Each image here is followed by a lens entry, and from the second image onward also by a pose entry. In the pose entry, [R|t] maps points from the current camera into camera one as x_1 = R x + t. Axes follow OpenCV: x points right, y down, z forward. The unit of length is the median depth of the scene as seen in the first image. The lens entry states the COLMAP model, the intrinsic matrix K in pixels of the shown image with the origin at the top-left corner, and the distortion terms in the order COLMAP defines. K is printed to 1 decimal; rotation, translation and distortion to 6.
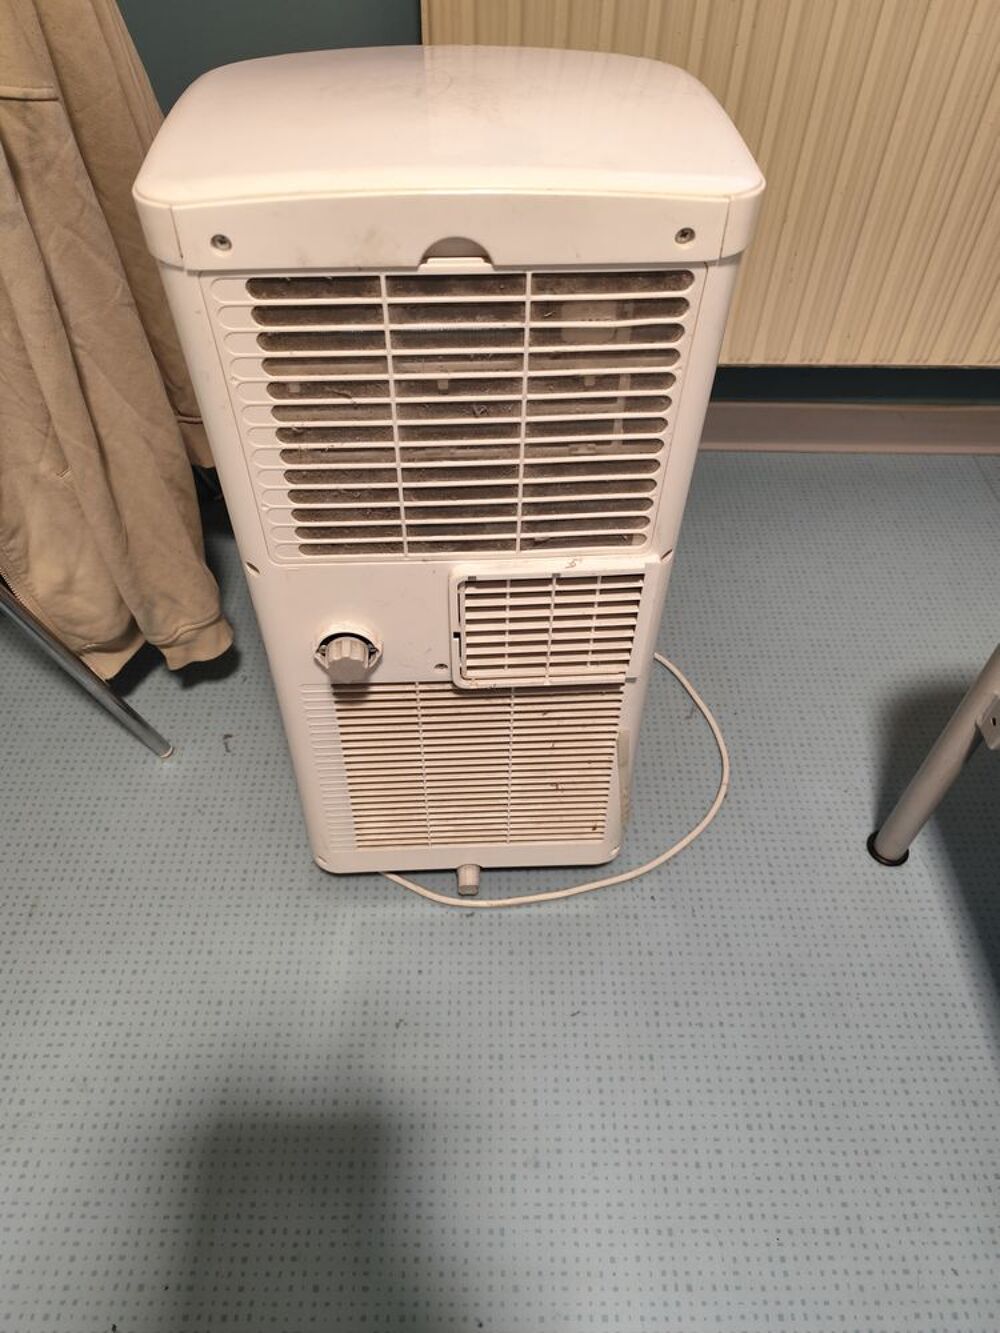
lens RADIAL K [[949.4, 0, 492.7], [0, 949.4, 662.5], [0, 0, 1]] dist [0.011870, -0.028568]
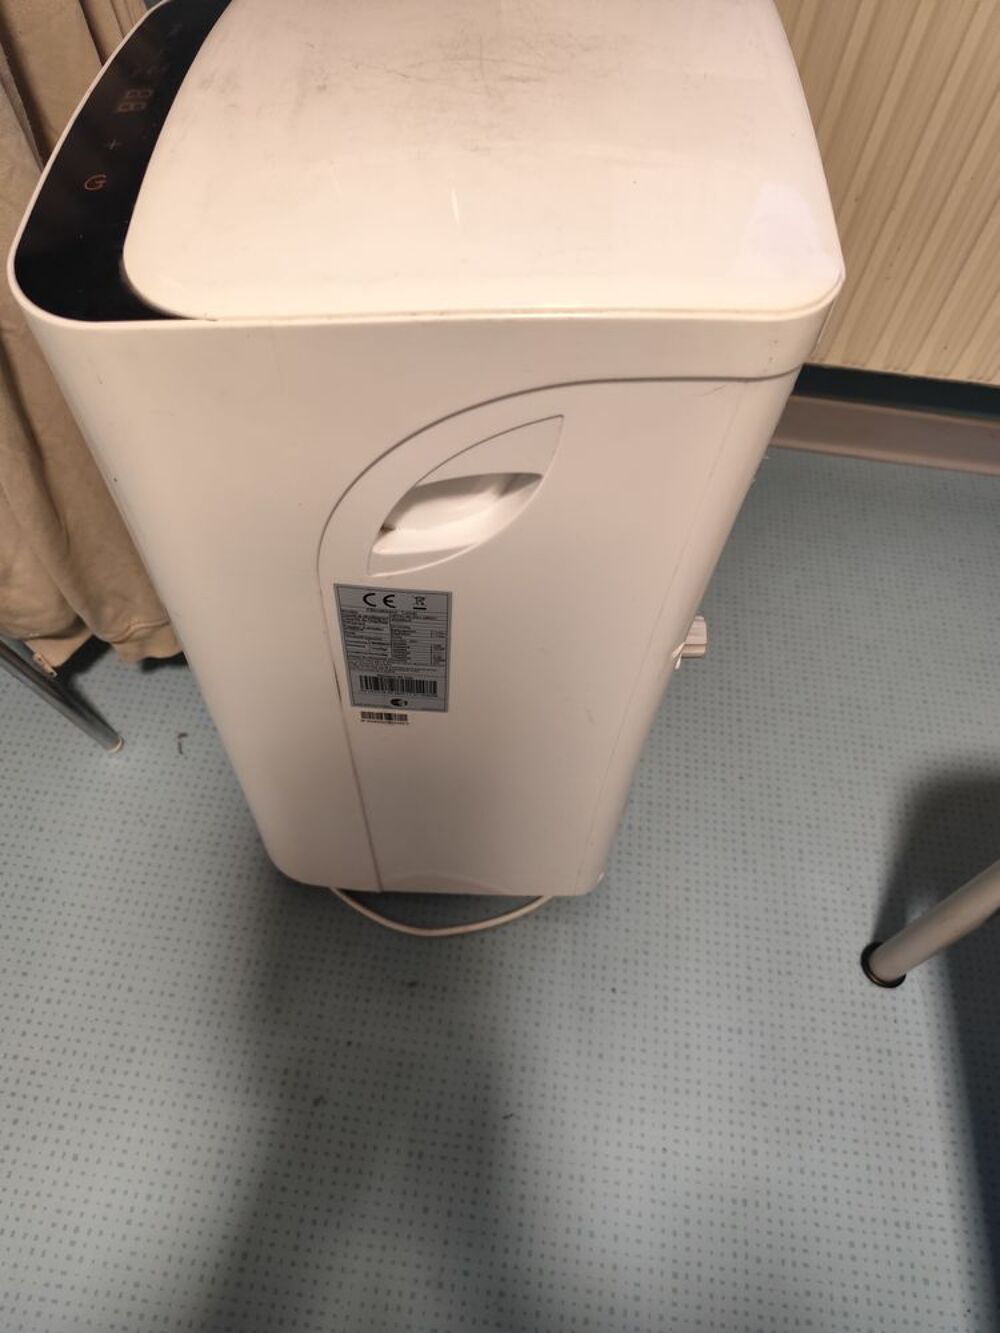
lens RADIAL K [[949.4, 0, 481.2], [0, 949.4, 656.3], [0, 0, 1]] dist [0.011870, -0.028568]
pose [[0.991433, 0.124716, -0.038826, 0.037055], [-0.118852, 0.984639, 0.127905, -0.166161], [0.054181, -0.122194, 0.991026, 0.125945]]
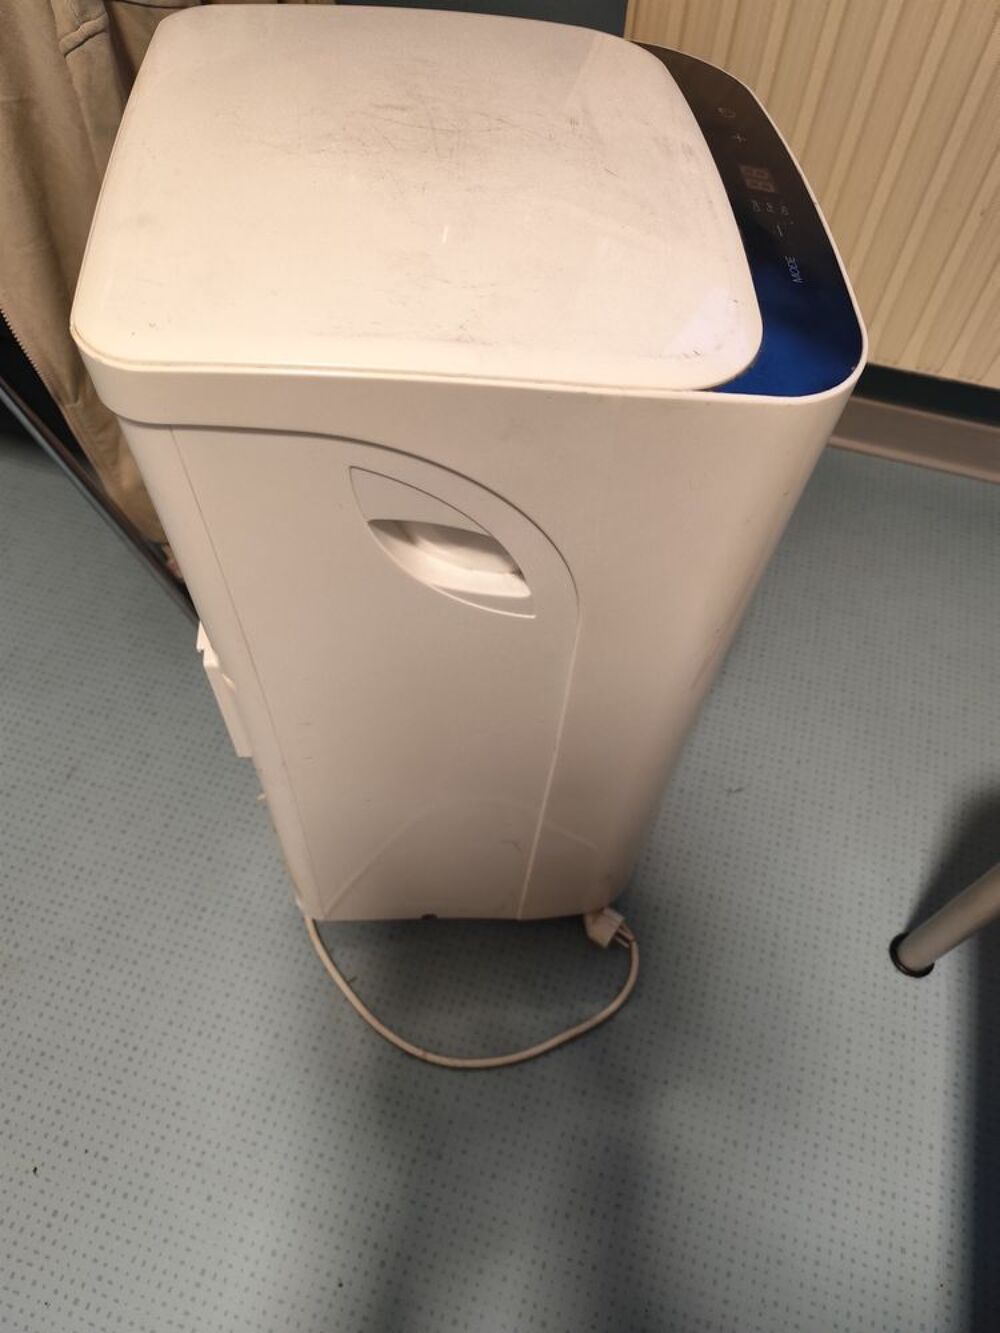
lens RADIAL K [[949.4, 0, 475.1], [0, 949.4, 662.1], [0, 0, 1]] dist [0.011870, -0.028568]
pose [[0.953212, 0.250870, -0.168672, 0.099353], [-0.228705, 0.963331, 0.140315, -0.112263], [0.197688, -0.095174, 0.975634, 0.048929]]
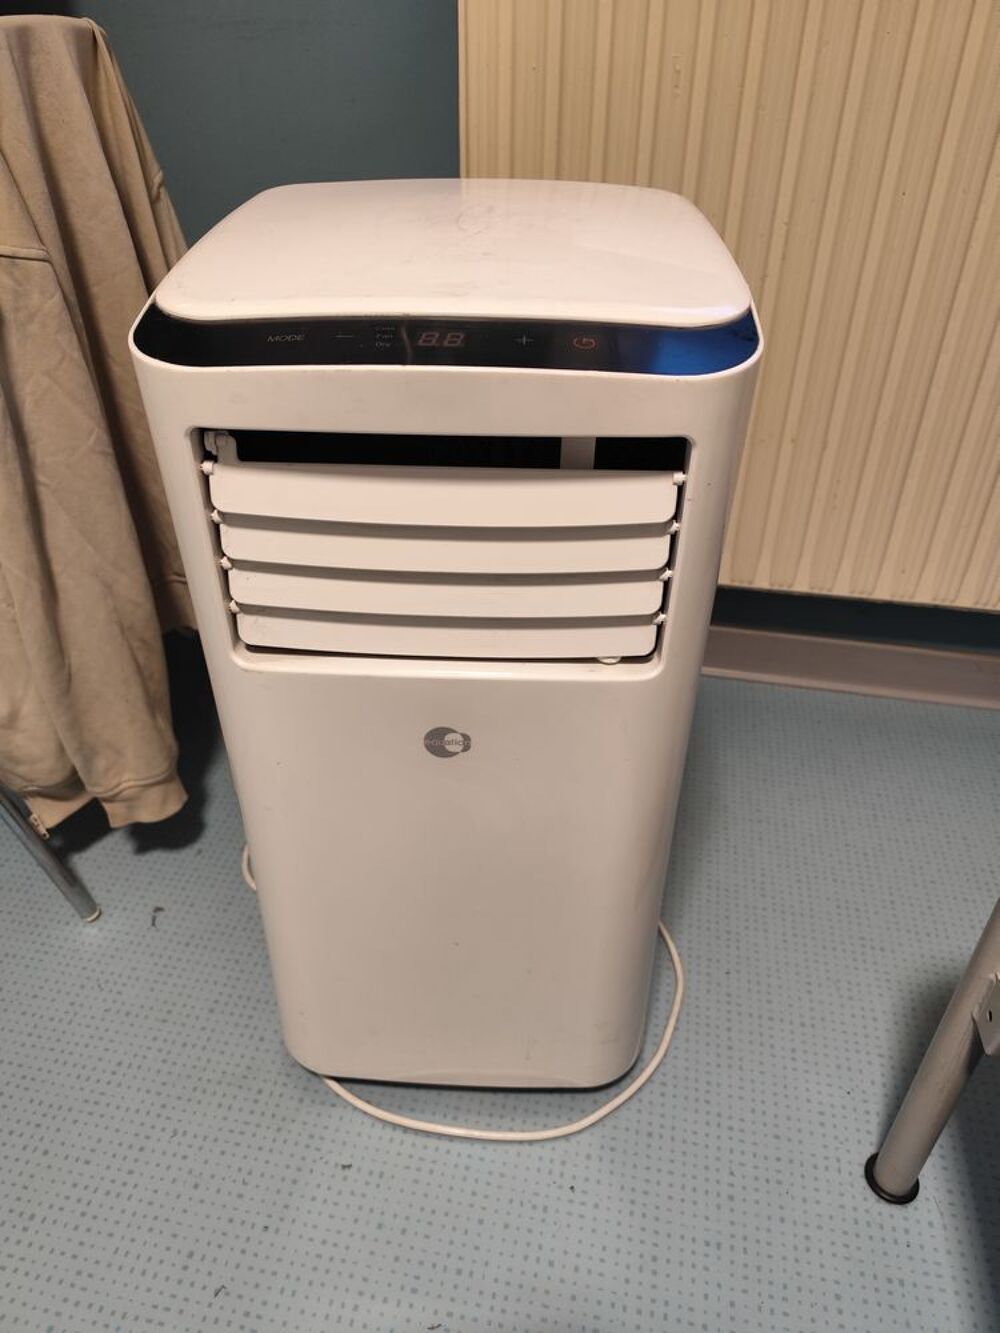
lens RADIAL K [[949.4, 0, 485.5], [0, 949.4, 655.2], [0, 0, 1]] dist [0.011870, -0.028568]
pose [[0.979568, 0.101908, -0.173380, 0.186236], [-0.142682, 0.959720, -0.242033, 0.020680], [0.141731, 0.261827, 0.954651, 0.106763]]
